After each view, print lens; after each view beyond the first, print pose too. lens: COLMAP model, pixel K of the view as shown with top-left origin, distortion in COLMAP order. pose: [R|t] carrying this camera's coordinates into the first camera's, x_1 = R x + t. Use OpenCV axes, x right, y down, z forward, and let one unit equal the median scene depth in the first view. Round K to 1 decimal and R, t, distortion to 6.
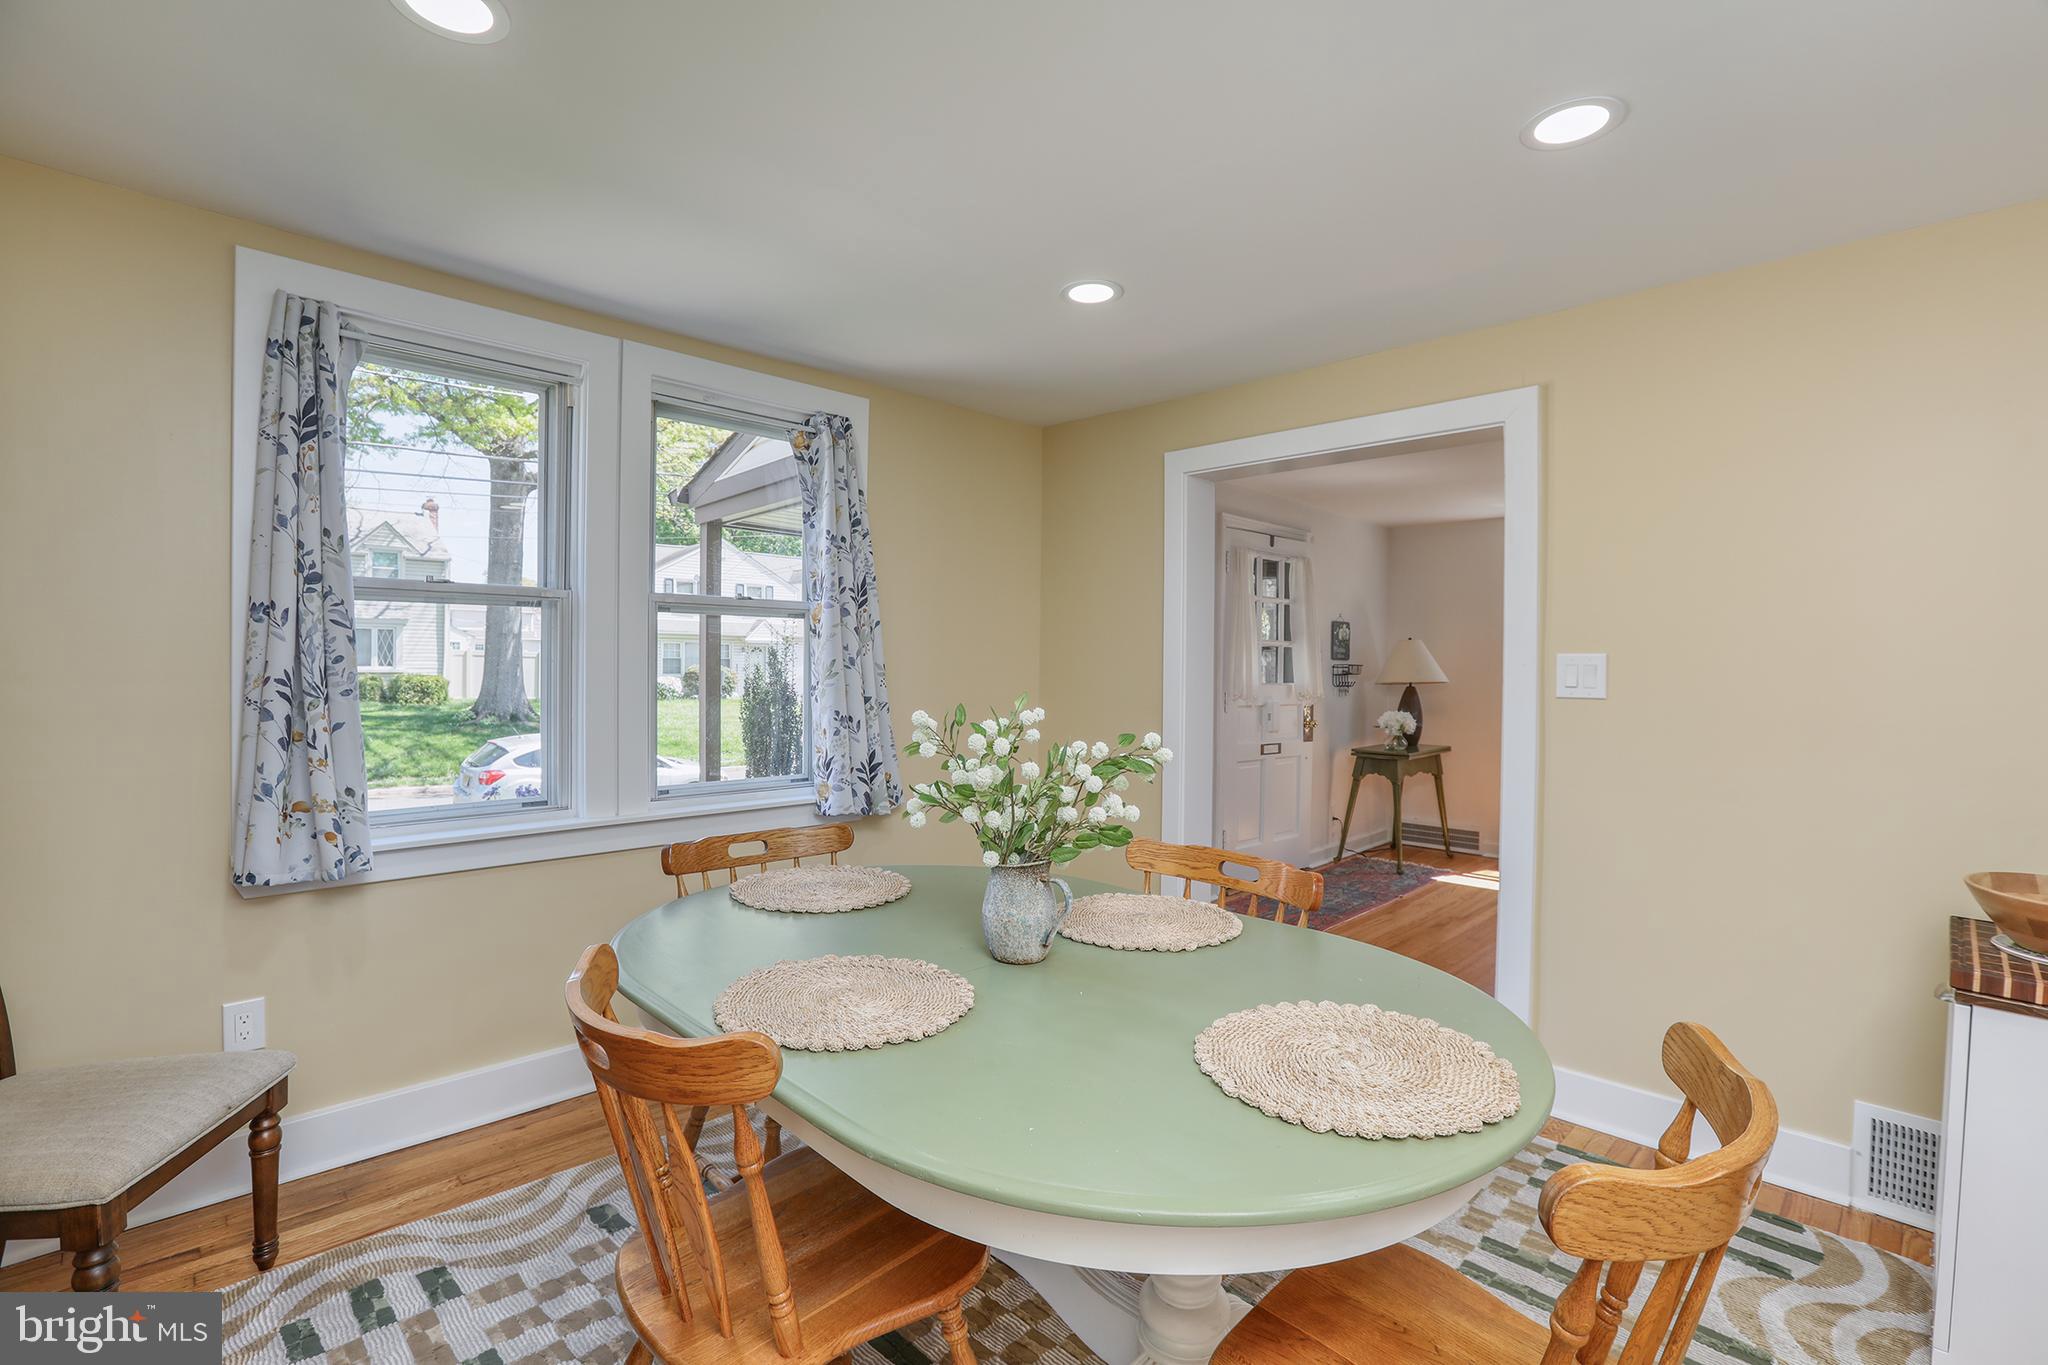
lens RADIAL K [[929.8, 0, 1025.2], [0, 929.8, 682.8], [0, 0, 1]] dist [-0.040135, 0.011821]
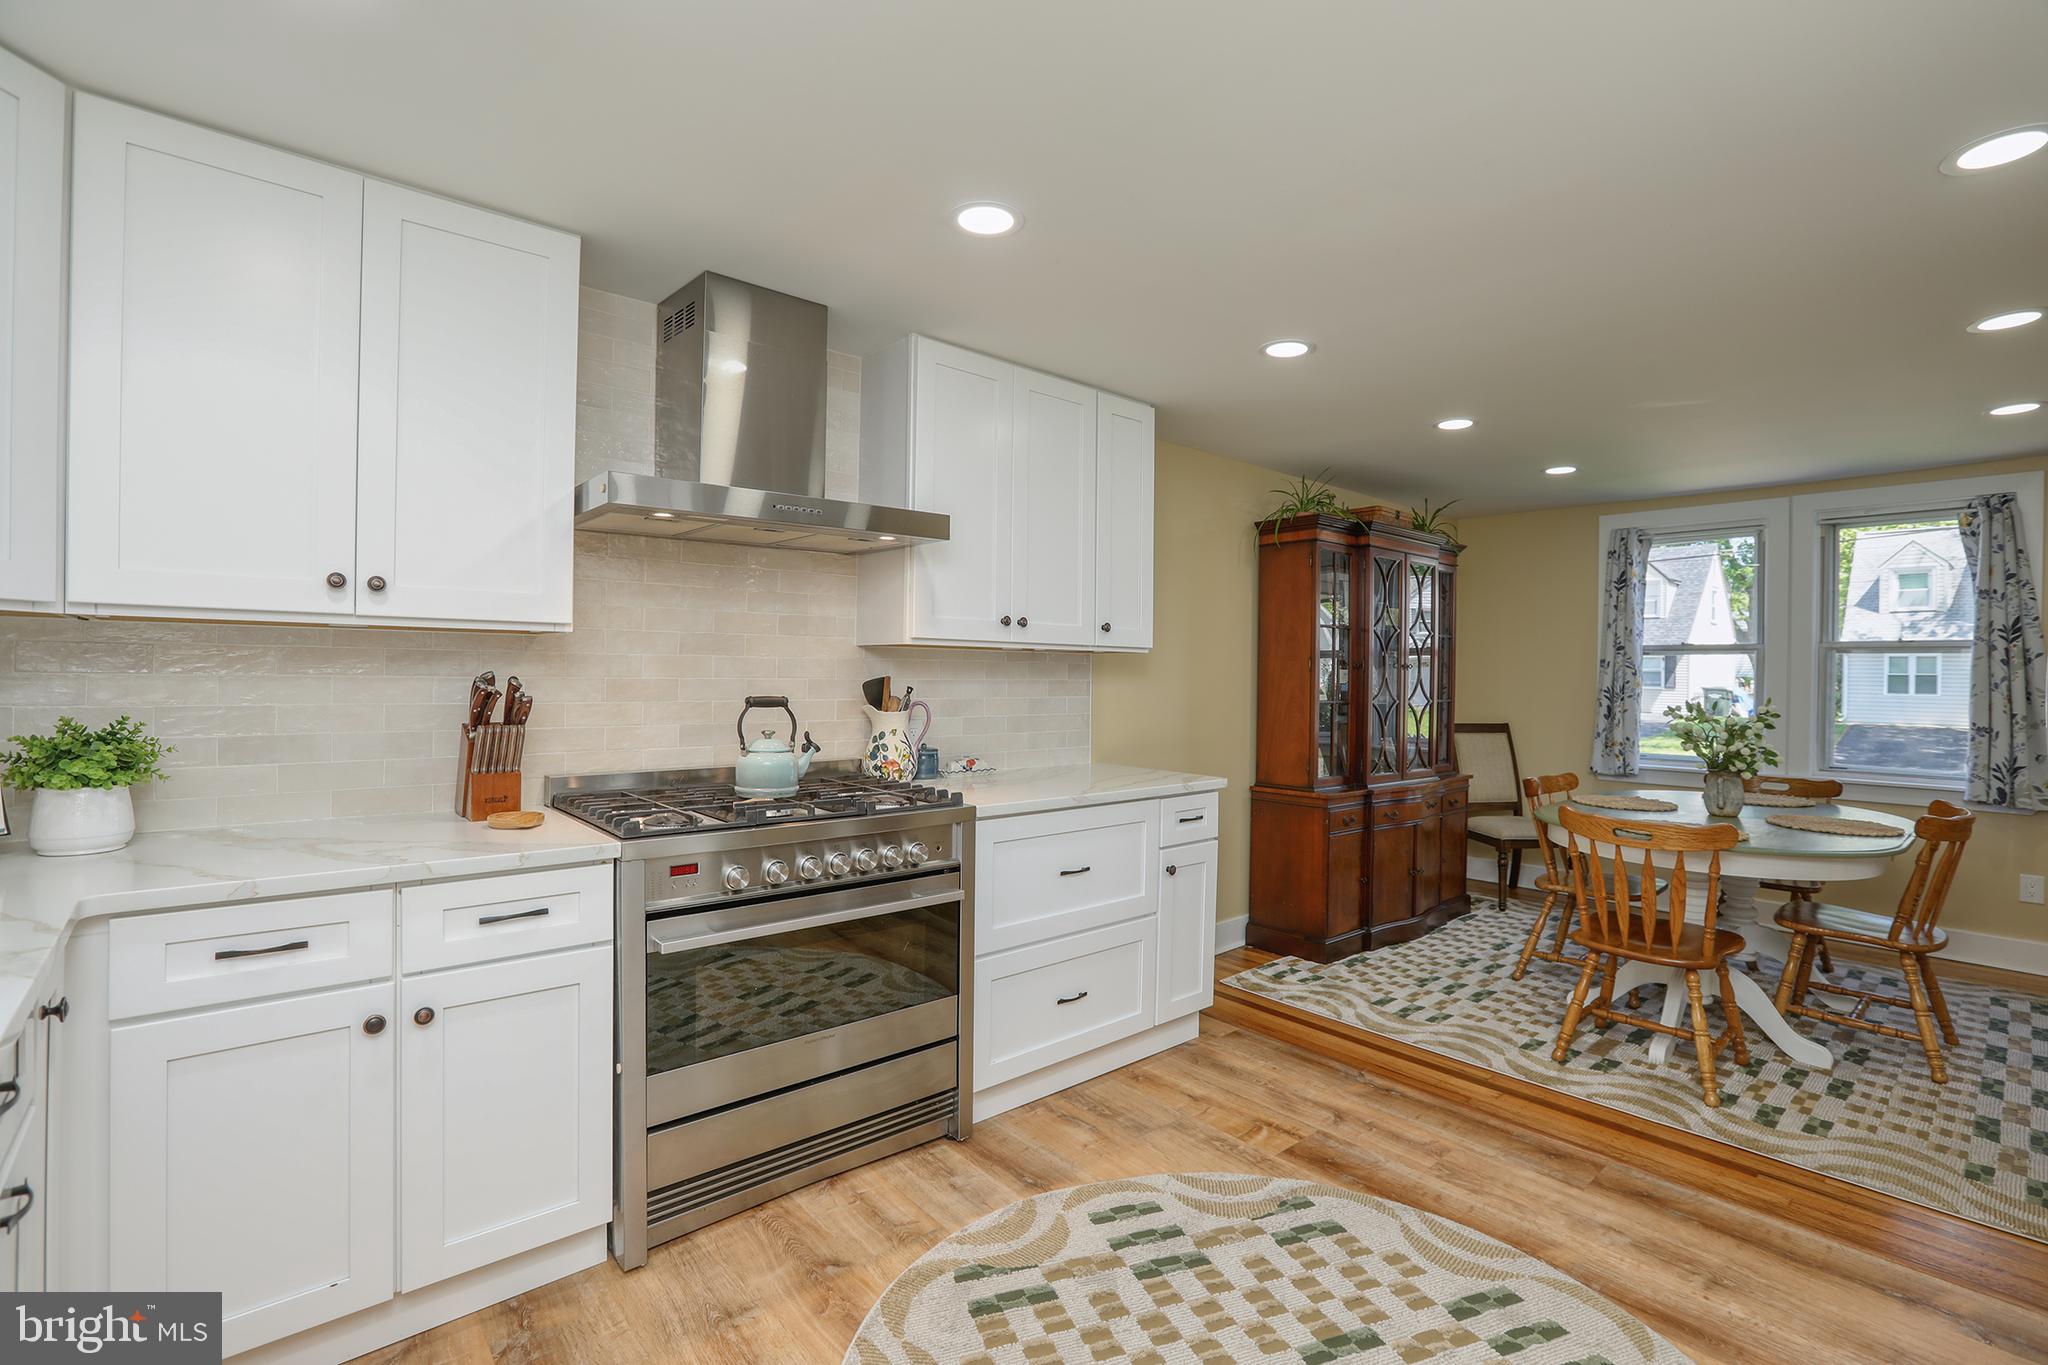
lens RADIAL K [[929.8, 0, 1039.6], [0, 929.8, 681.5], [0, 0, 1]] dist [-0.040135, 0.011821]
pose [[-0.043055, -0.001085, -0.999072, 1.131196], [-0.032119, 0.999484, 0.000299, 0.013707], [0.998556, 0.032102, -0.043067, -0.274721]]
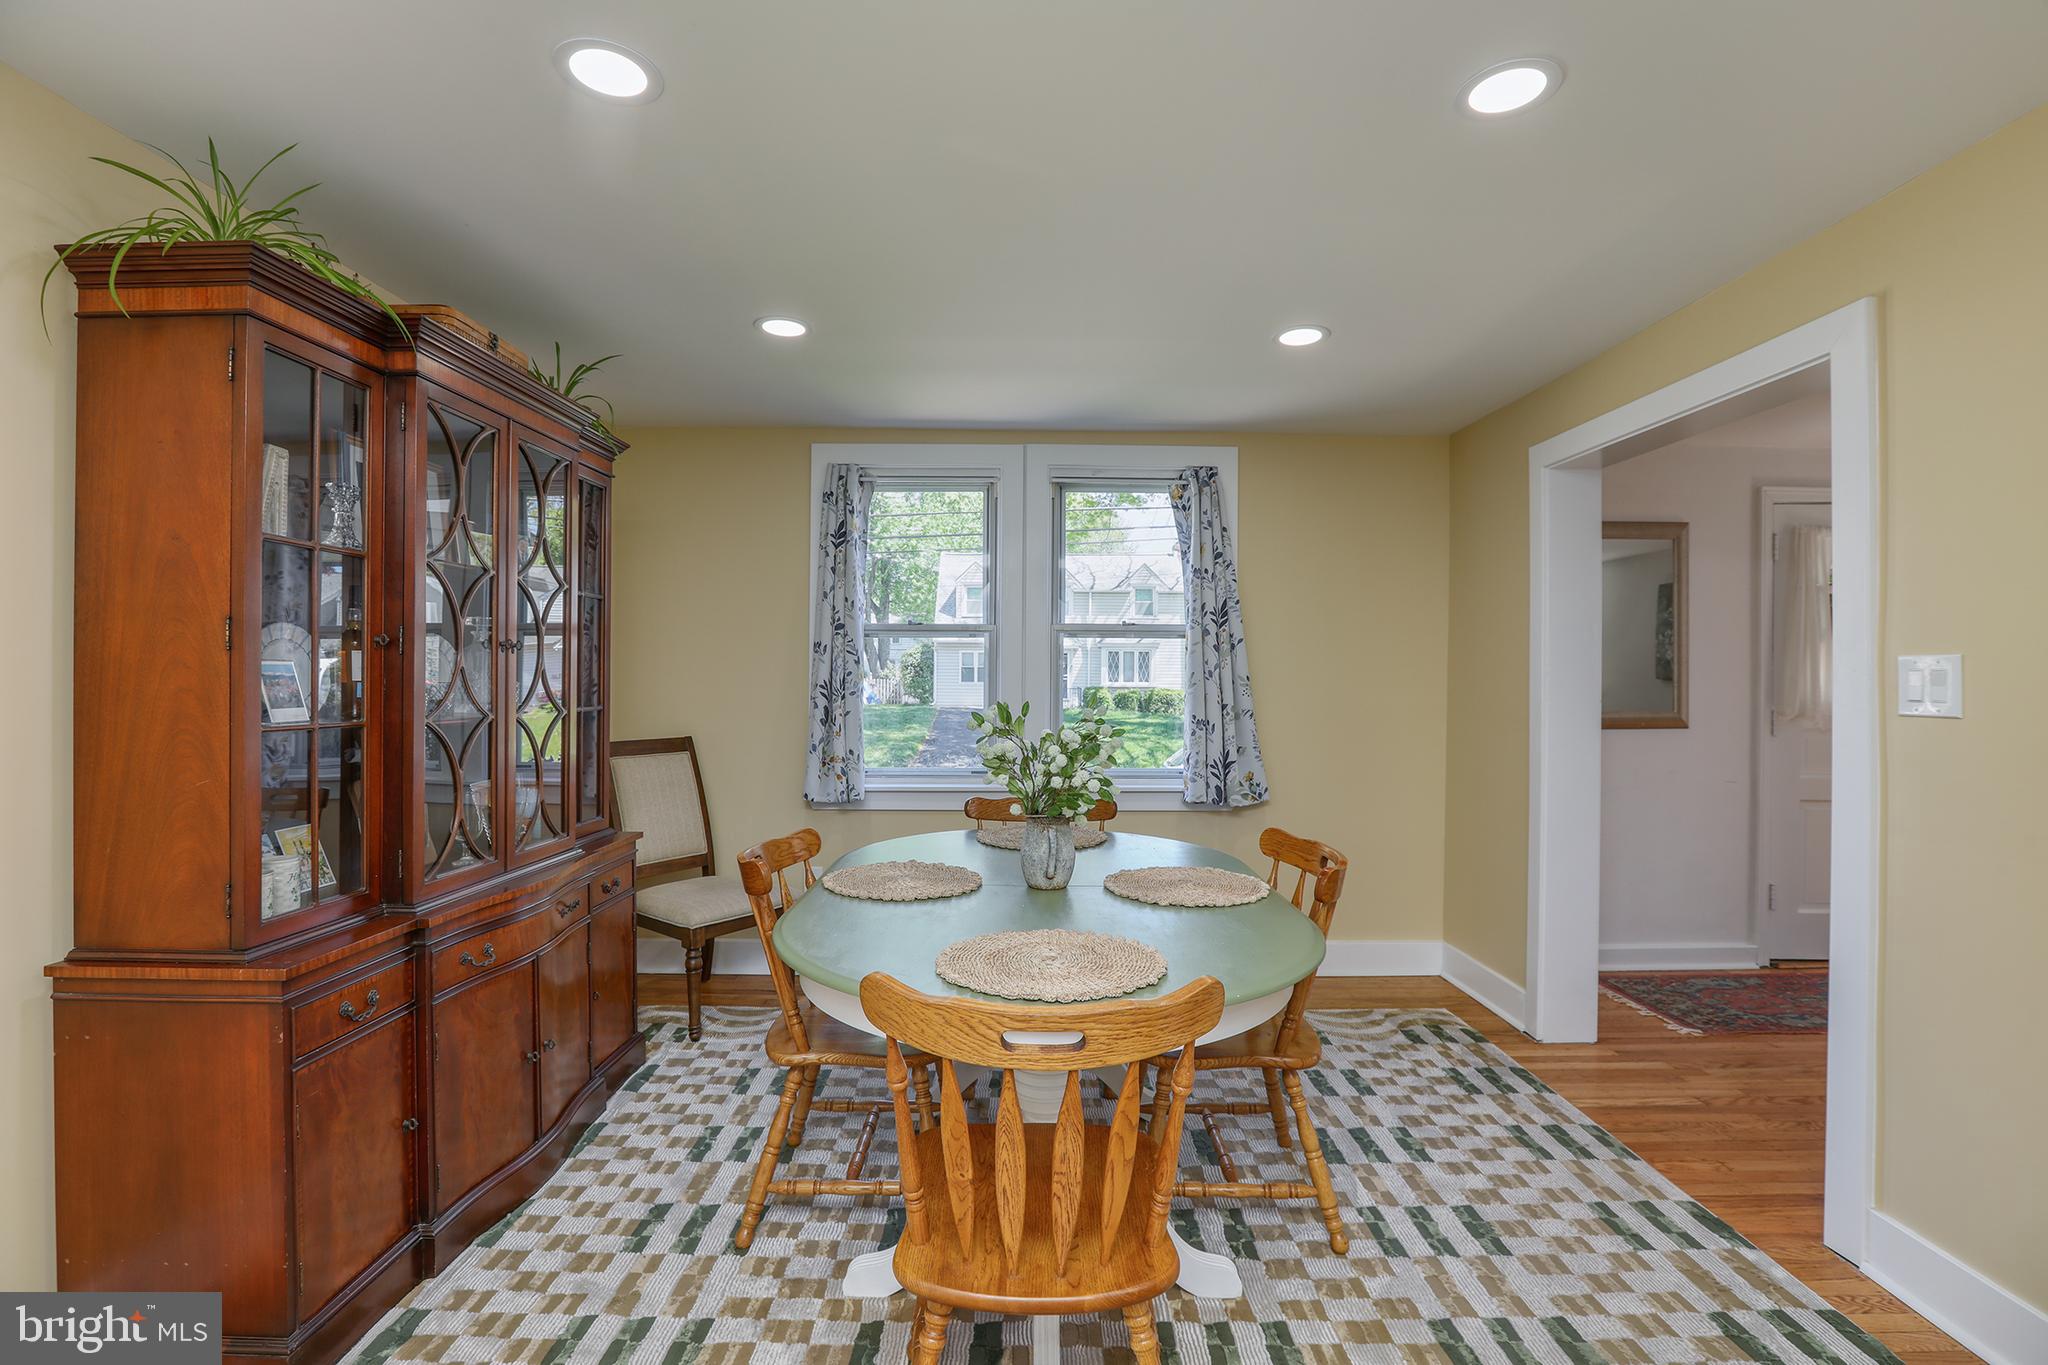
lens RADIAL K [[929.8, 0, 1032.6], [0, 929.8, 682.0], [0, 0, 1]] dist [-0.040135, 0.011821]
pose [[0.720419, -0.000679, -0.693539, 0.473369], [-0.011944, 0.999839, -0.013386, 0.006016], [0.693436, 0.017927, 0.720295, -0.006416]]
